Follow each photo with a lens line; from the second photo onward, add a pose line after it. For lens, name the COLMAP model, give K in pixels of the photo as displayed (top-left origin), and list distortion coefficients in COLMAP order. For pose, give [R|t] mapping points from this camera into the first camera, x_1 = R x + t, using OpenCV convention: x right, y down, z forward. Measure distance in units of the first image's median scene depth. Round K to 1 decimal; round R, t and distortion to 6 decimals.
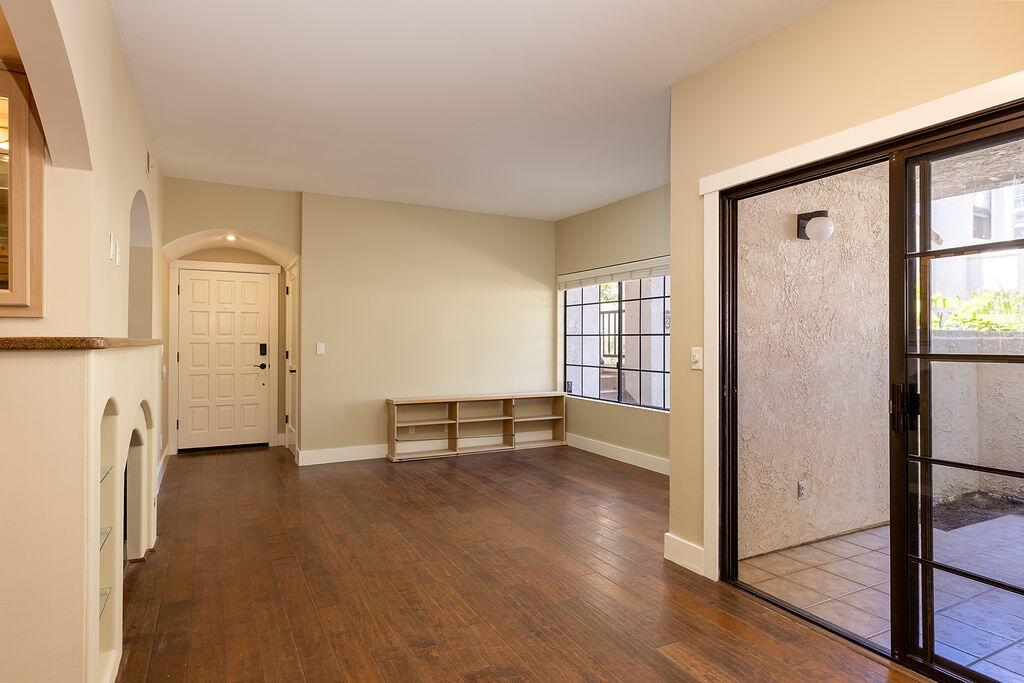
lens RADIAL K [[557.7, 0, 508.0], [0, 557.7, 338.5], [0, 0, 1]] dist [0.004294, 0.000385]
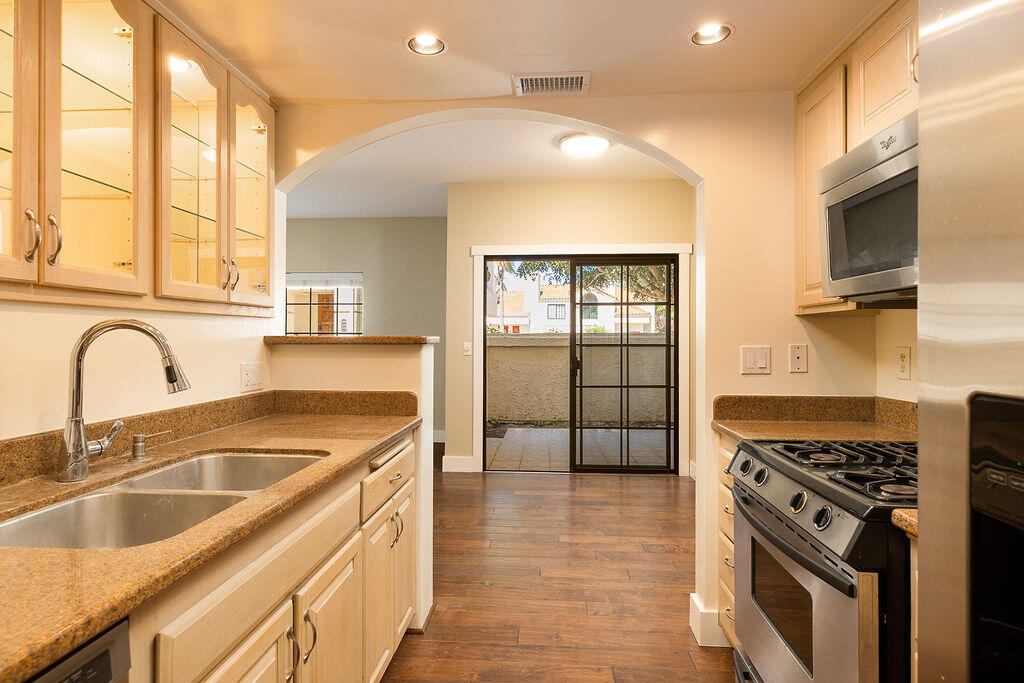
lens RADIAL K [[557.7, 0, 508.0], [0, 557.7, 338.5], [0, 0, 1]] dist [0.004294, 0.000385]
pose [[0.529792, 0.000676, 0.848127, -0.534369], [-0.005611, 0.999981, 0.002708, -0.000522], [-0.848109, -0.006193, 0.529785, -0.009924]]
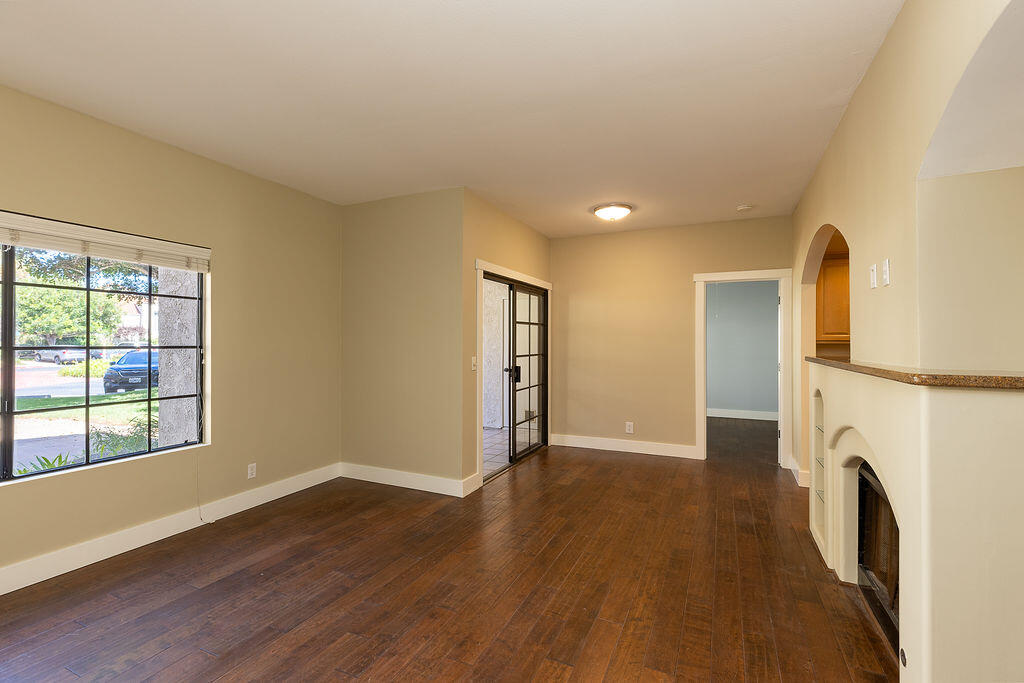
lens RADIAL K [[464.5, 0, 510.9], [0, 464.5, 338.2], [0, 0, 1]] dist [0.003423, 0.000395]
pose [[-0.606698, 0.002890, 0.794927, -0.426885], [-0.007123, 0.999933, -0.009072, -0.014305], [-0.794900, -0.011166, -0.606638, 0.892583]]
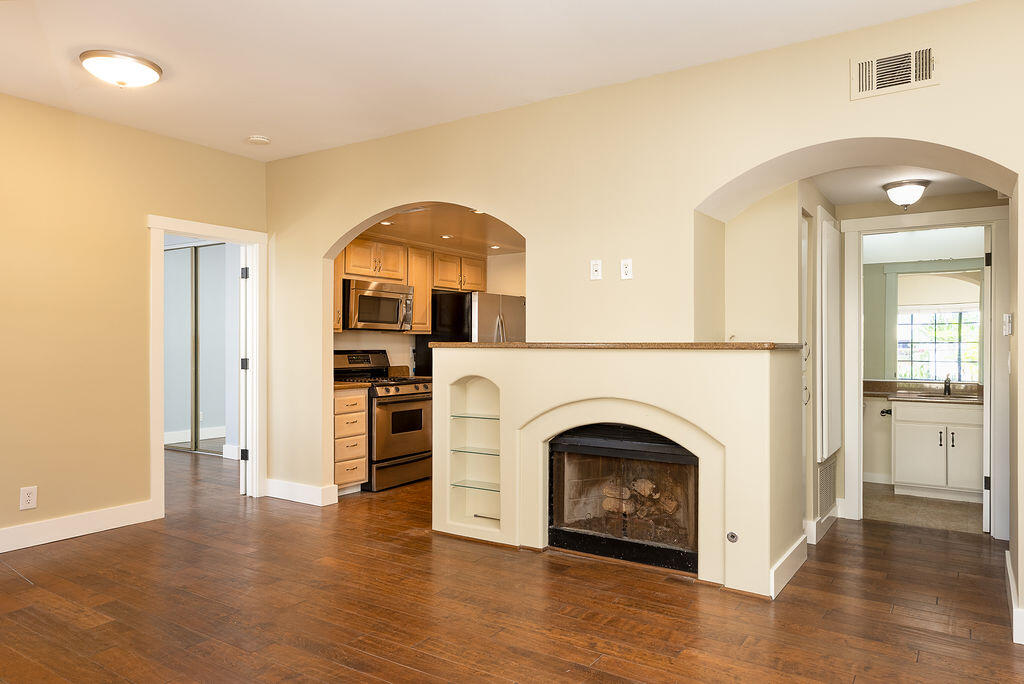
lens RADIAL K [[685.8, 0, 491.7], [0, 685.8, 345.3], [0, 0, 1]] dist [0.008140, 0.002259]
pose [[-0.883205, -0.001852, -0.468984, 0.094133], [-0.000418, 0.999995, -0.003162, 0.004338], [0.468988, -0.002597, -0.883201, 0.965858]]
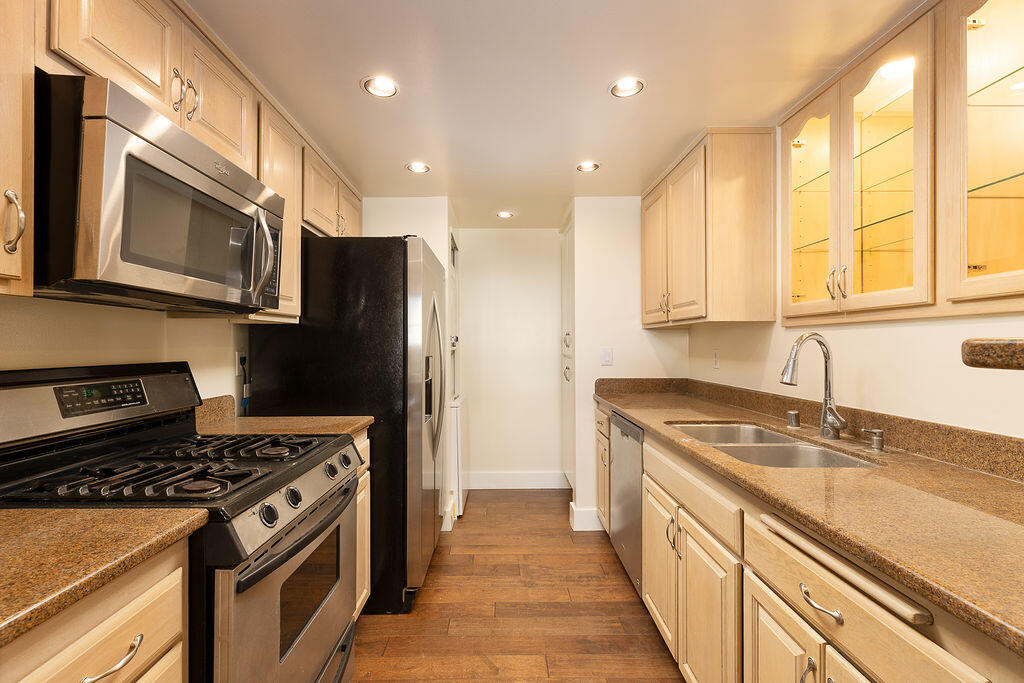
lens RADIAL K [[459.3, 0, 512.0], [0, 459.3, 341.5], [0, 0, 1]] dist [0.002527, 0.000764]
pose [[-0.443294, -0.005065, -0.896362, -0.113401], [0.004947, 0.999955, -0.008097, -0.000382], [0.896363, -0.008023, -0.443249, 0.199060]]
